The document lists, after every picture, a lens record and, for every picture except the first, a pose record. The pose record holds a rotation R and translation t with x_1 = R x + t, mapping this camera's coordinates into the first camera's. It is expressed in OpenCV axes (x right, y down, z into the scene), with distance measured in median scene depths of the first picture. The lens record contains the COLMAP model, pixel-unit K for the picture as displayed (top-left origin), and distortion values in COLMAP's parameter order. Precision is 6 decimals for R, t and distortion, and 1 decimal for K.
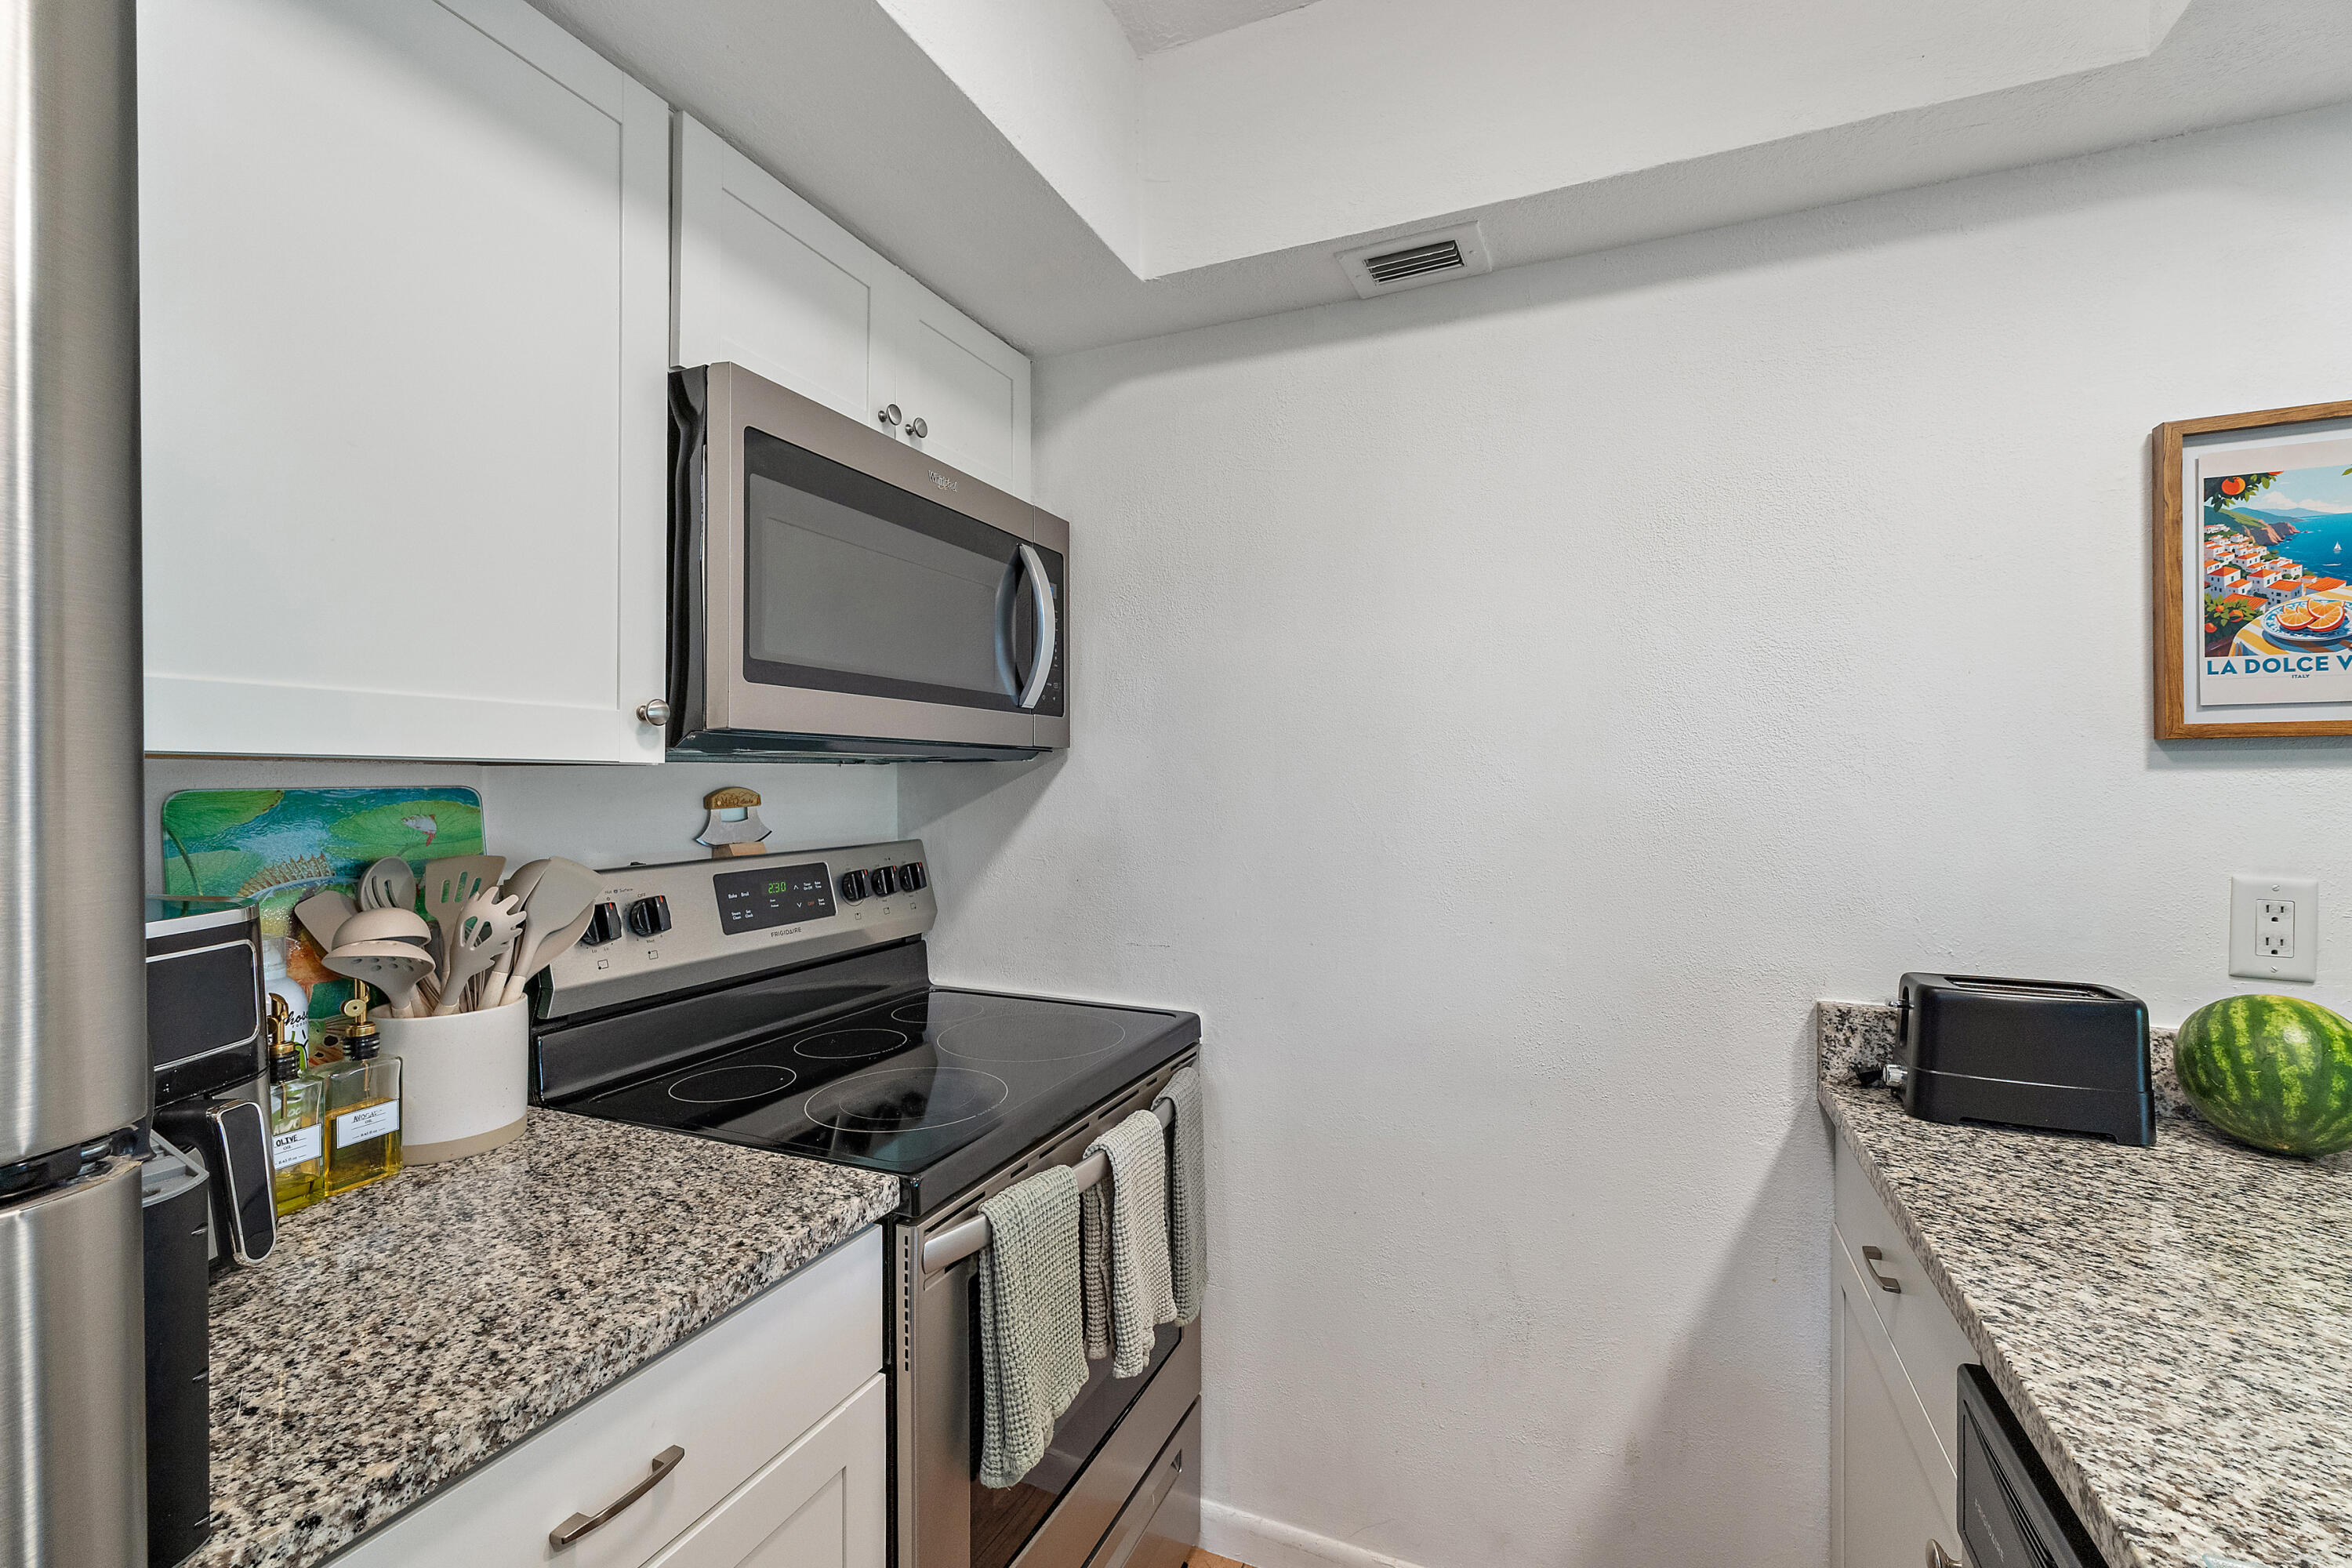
lens RADIAL K [[1020.9, 0, 1179.3], [0, 1020.9, 772.6], [0, 0, 1]] dist [0.022911, -0.000223]
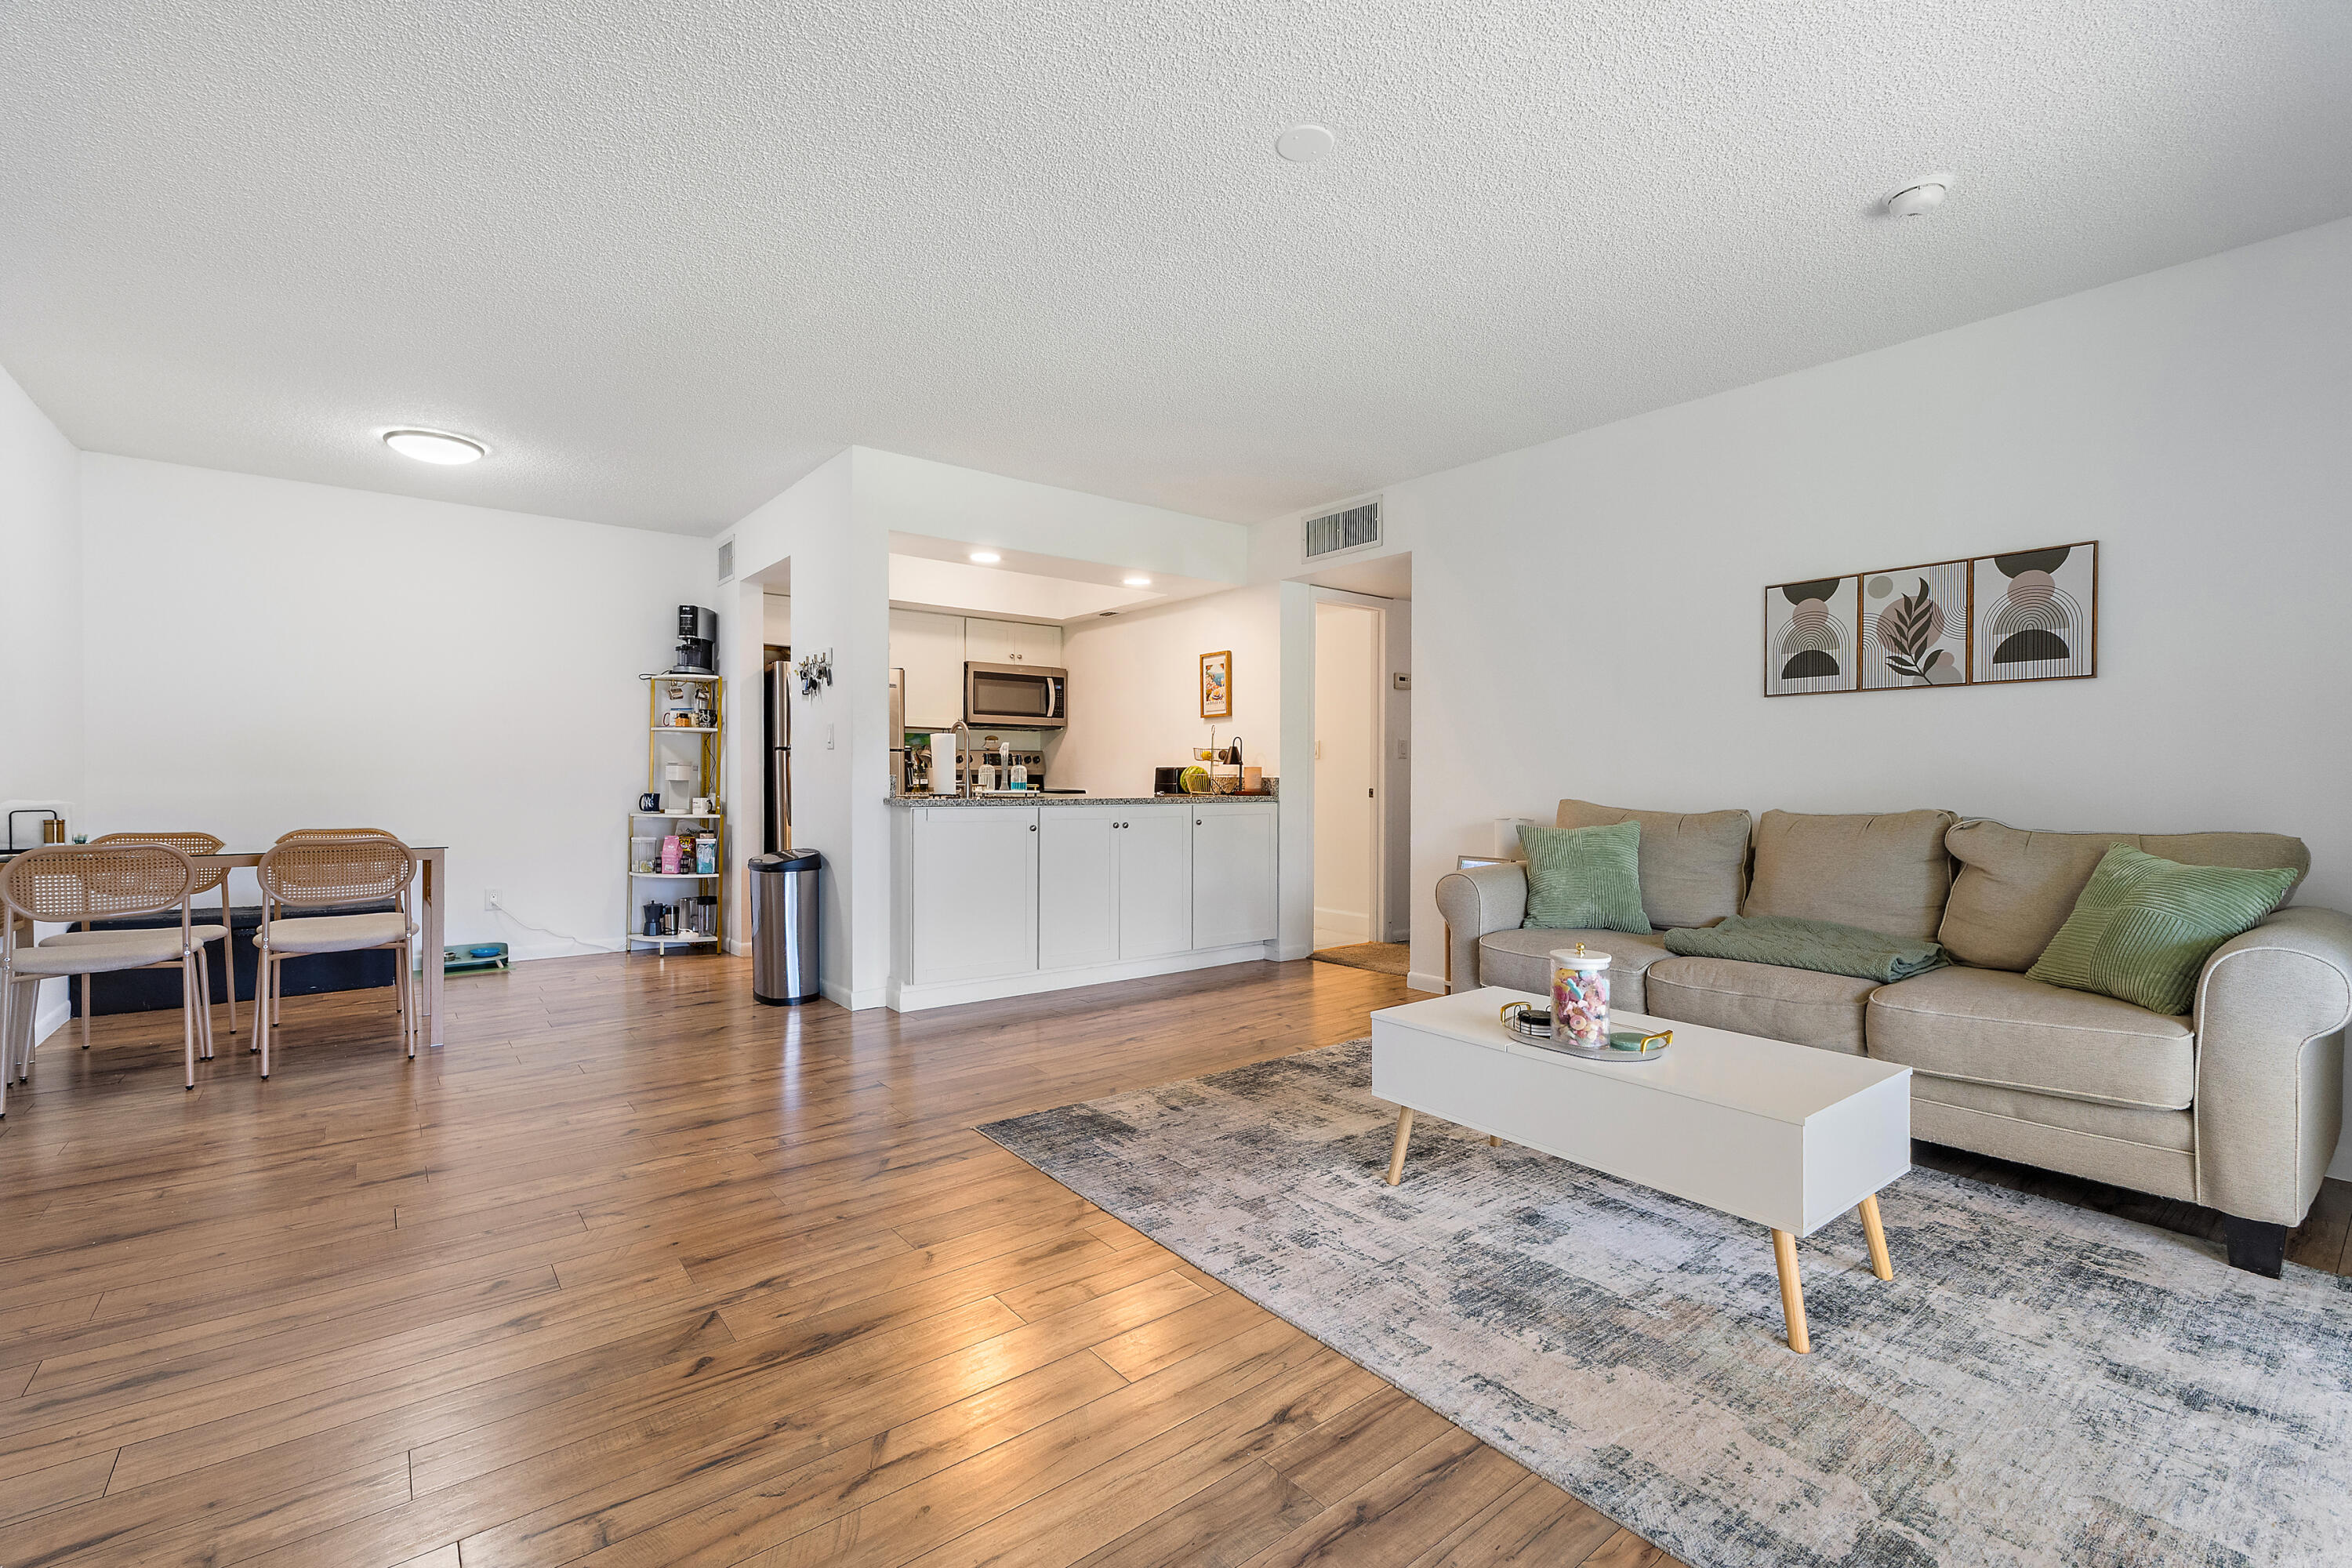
lens RADIAL K [[1020.9, 0, 1179.3], [0, 1020.9, 772.6], [0, 0, 1]] dist [0.022911, -0.000223]
pose [[0.883395, -0.002625, -0.468623, 2.982261], [0.003899, 0.999991, 0.001748, 0.213999], [0.468614, -0.003371, 0.883397, -3.214841]]
